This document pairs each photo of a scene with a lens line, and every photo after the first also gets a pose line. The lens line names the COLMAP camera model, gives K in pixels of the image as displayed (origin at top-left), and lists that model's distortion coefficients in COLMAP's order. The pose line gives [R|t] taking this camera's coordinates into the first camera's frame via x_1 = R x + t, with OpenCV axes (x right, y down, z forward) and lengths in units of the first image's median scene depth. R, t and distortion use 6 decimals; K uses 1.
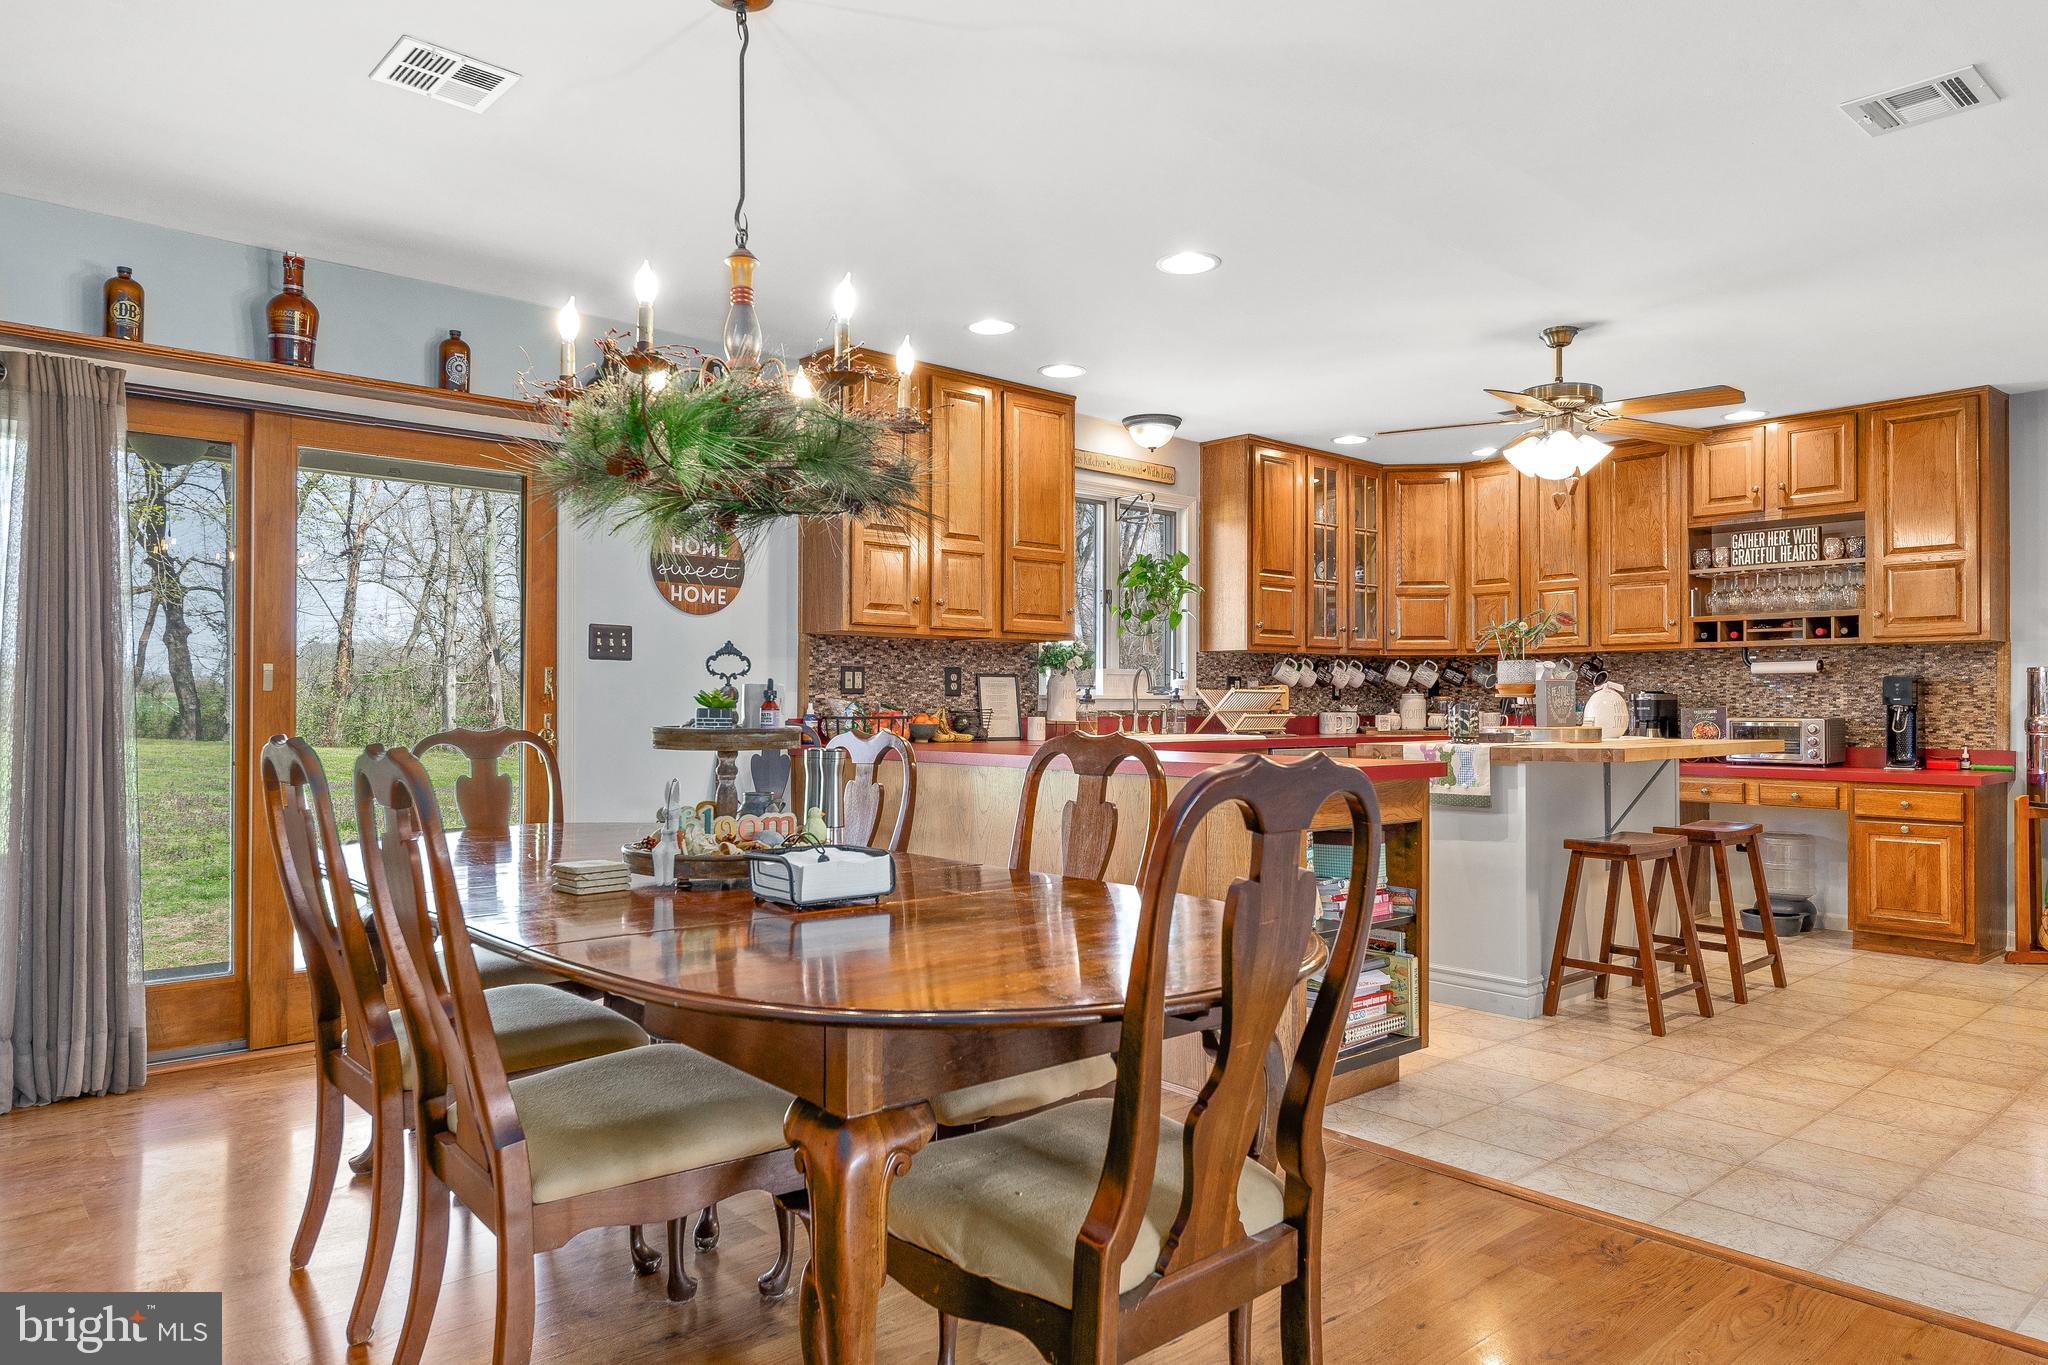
lens RADIAL K [[1293.9, 0, 1018.0], [0, 1293.9, 695.7], [0, 0, 1]] dist [-0.004257, -0.002792]
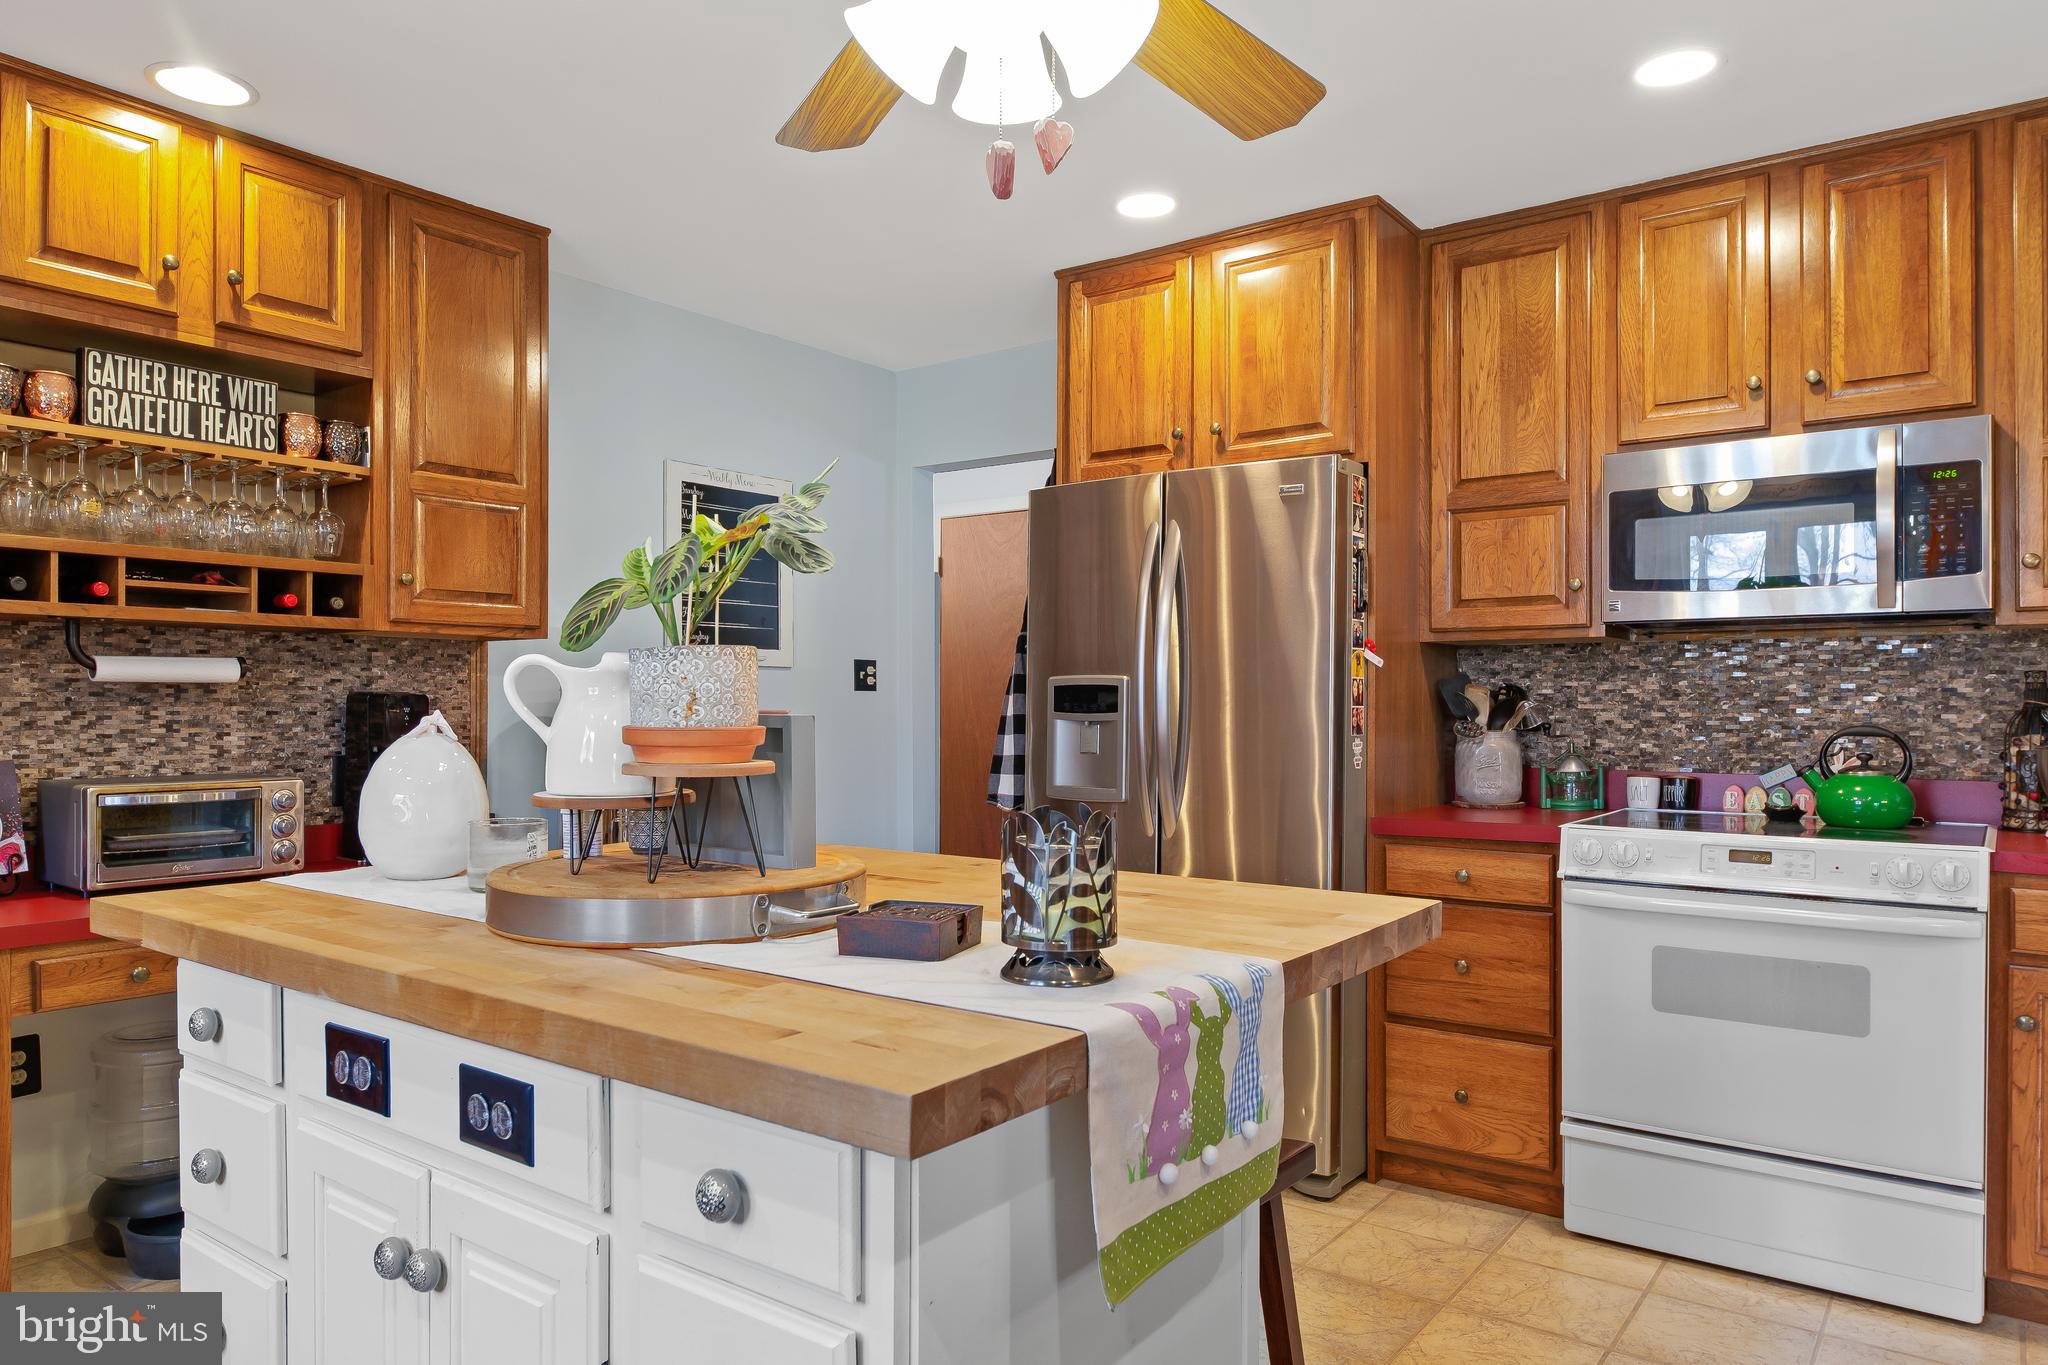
lens RADIAL K [[1334.0, 0, 1025.2], [0, 1334.0, 702.9], [0, 0, 1]] dist [0.001294, -0.001502]
pose [[-0.208498, -0.001191, 0.978022, 0.071675], [-0.008028, 0.999968, -0.000494, -0.013230], [-0.977990, -0.007954, -0.208501, 0.862216]]
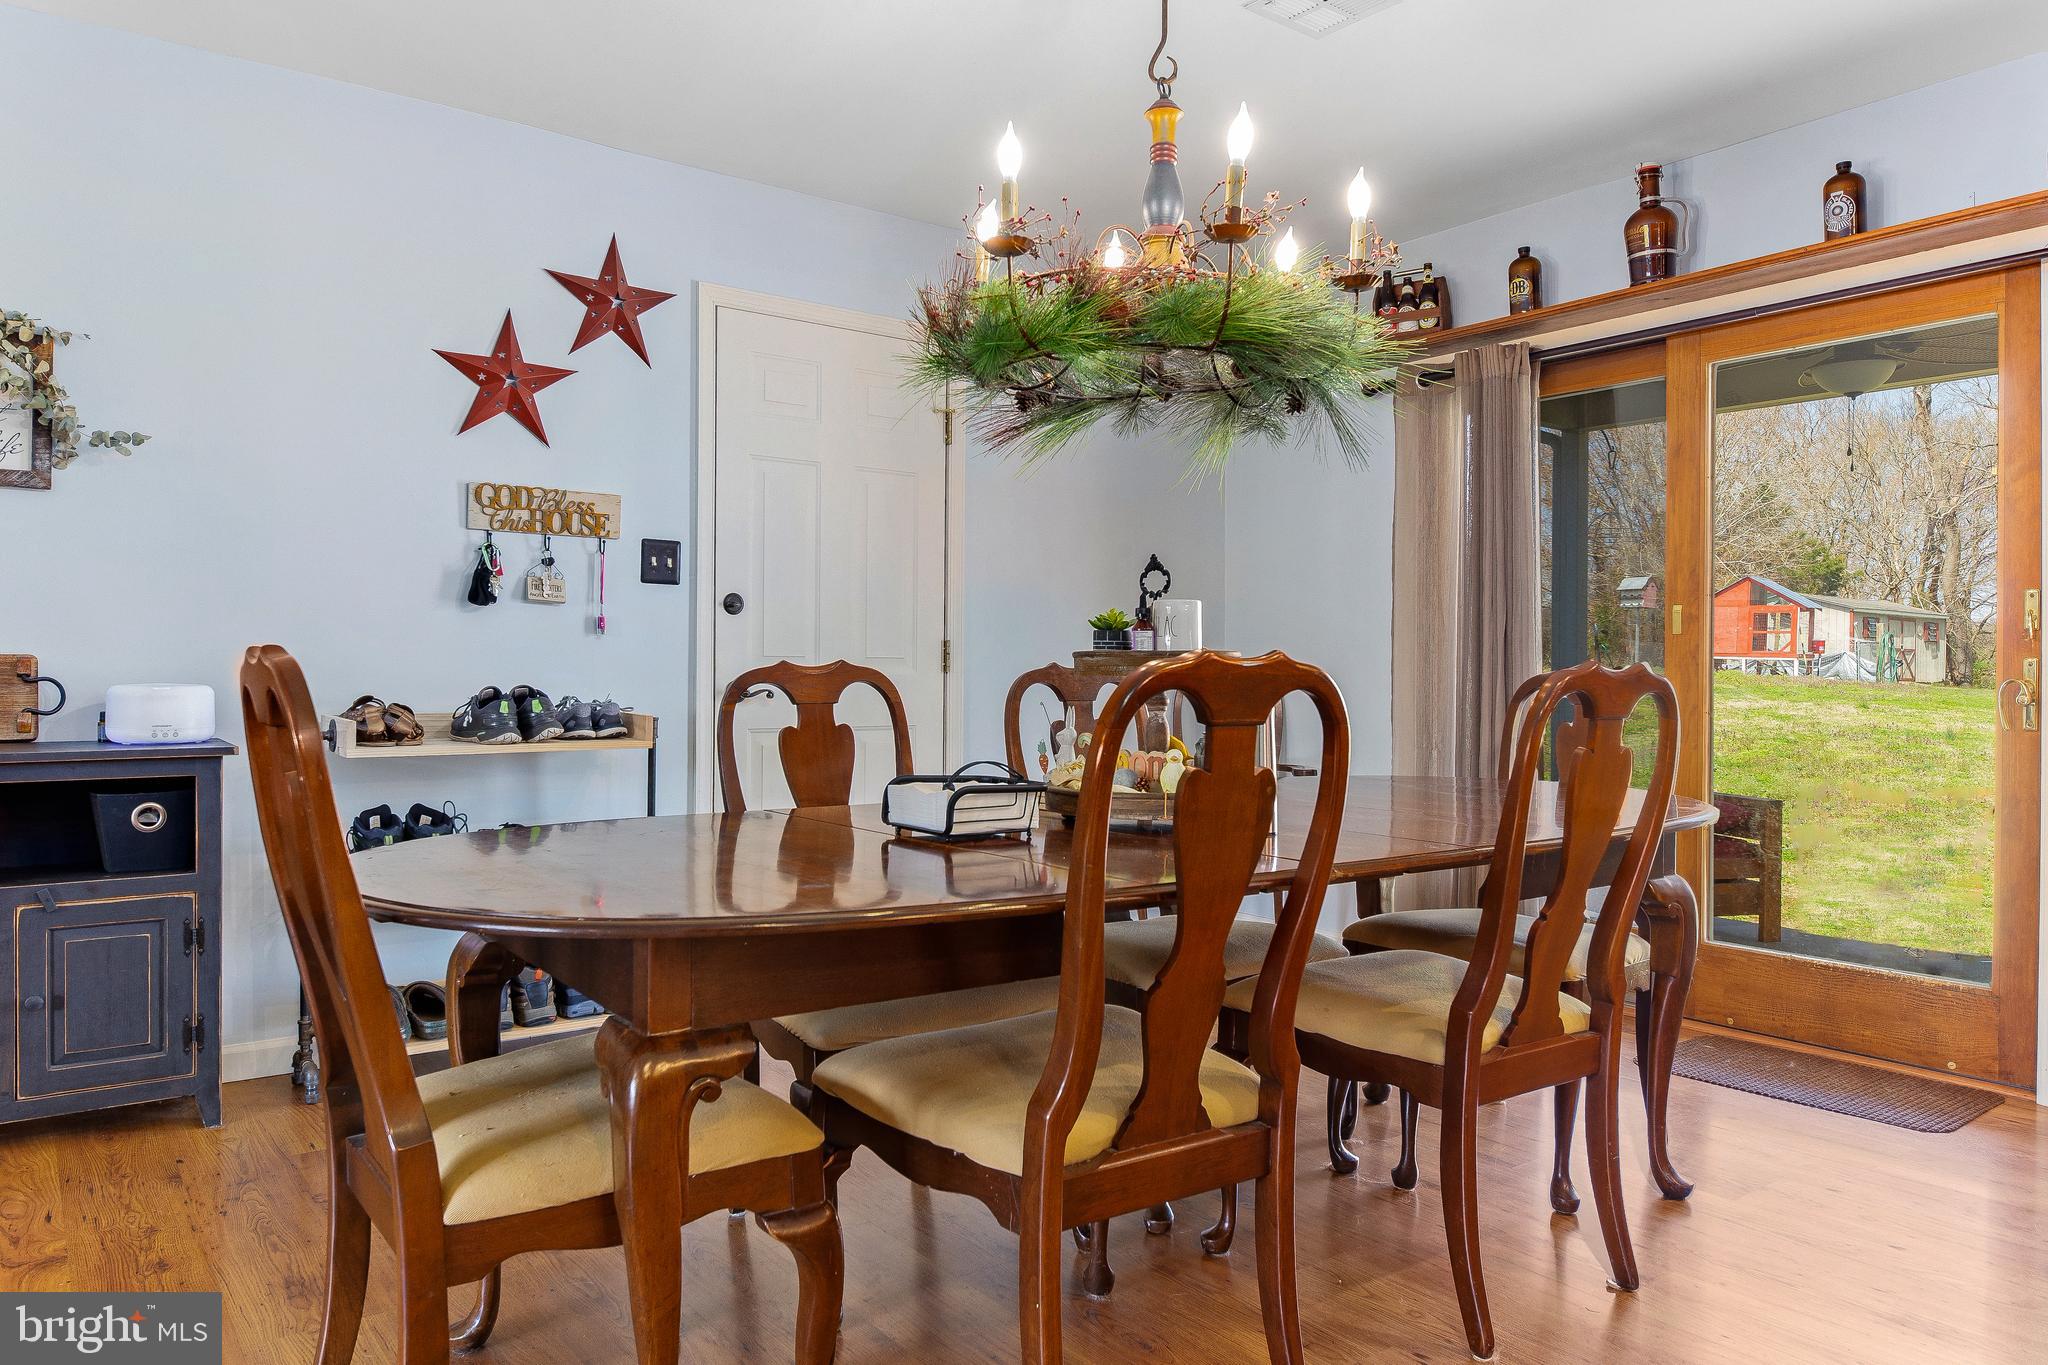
lens RADIAL K [[1370.5, 0, 1018.1], [0, 1370.5, 675.5], [0, 0, 1]] dist [0.000851, -0.000454]
pose [[-0.083996, -0.000373, -0.996466, 0.302830], [0.001916, 0.999998, -0.000536, 0.017390], [0.996464, -0.001955, -0.083995, 0.416800]]
